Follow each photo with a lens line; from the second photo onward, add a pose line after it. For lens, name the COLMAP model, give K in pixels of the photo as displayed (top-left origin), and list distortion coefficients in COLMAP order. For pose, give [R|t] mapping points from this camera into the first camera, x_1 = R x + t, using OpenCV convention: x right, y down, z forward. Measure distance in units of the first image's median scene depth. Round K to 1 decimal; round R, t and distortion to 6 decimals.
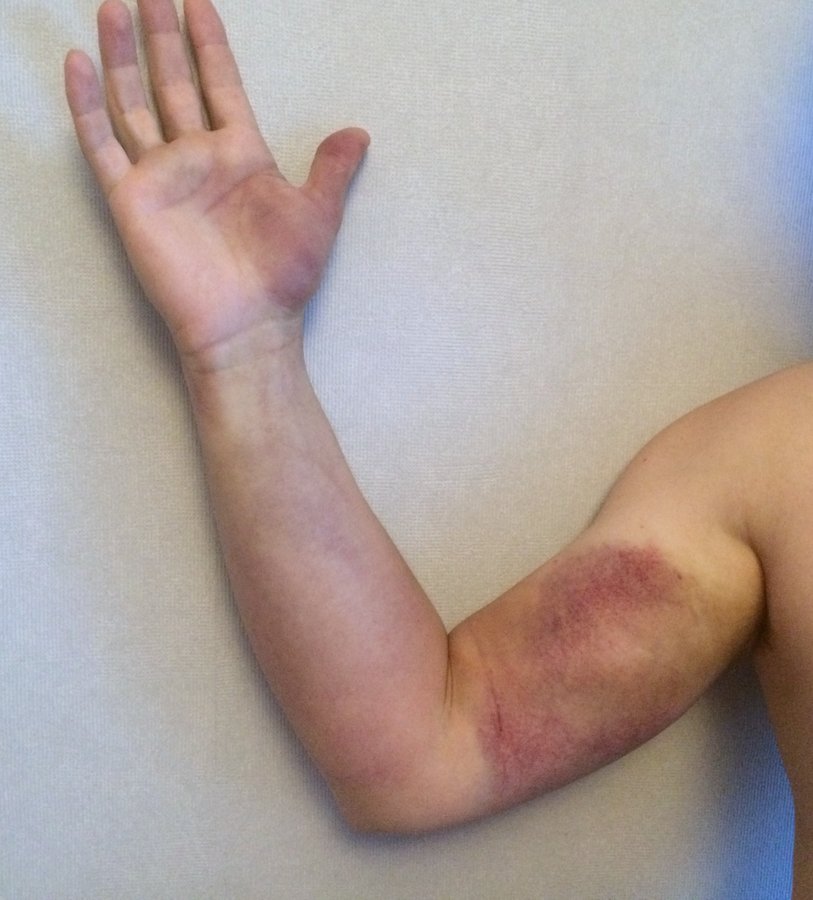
lens RADIAL K [[989.1, 0, 409.1], [0, 989.1, 449.4], [0, 0, 1]] dist [0.069901, 0.000000]
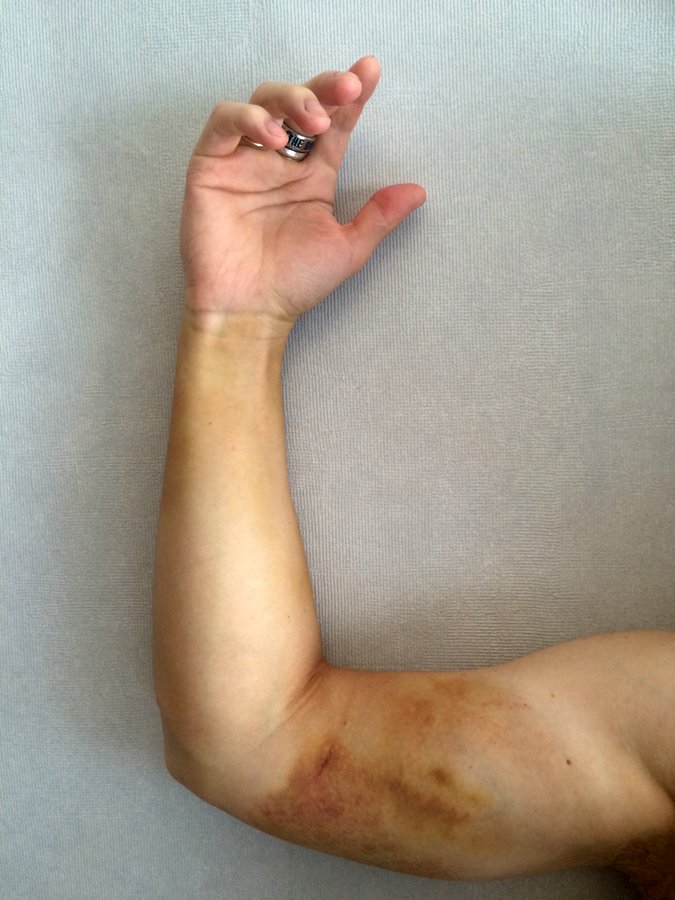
lens RADIAL K [[758.1, 0, 338.2], [0, 758.1, 451.3], [0, 0, 1]] dist [0.004034, 0.003413]
pose [[0.990345, -0.076425, -0.115652, -0.013490], [0.036701, 0.949078, -0.312896, -0.049365], [0.133675, 0.305630, 0.942720, 0.169701]]
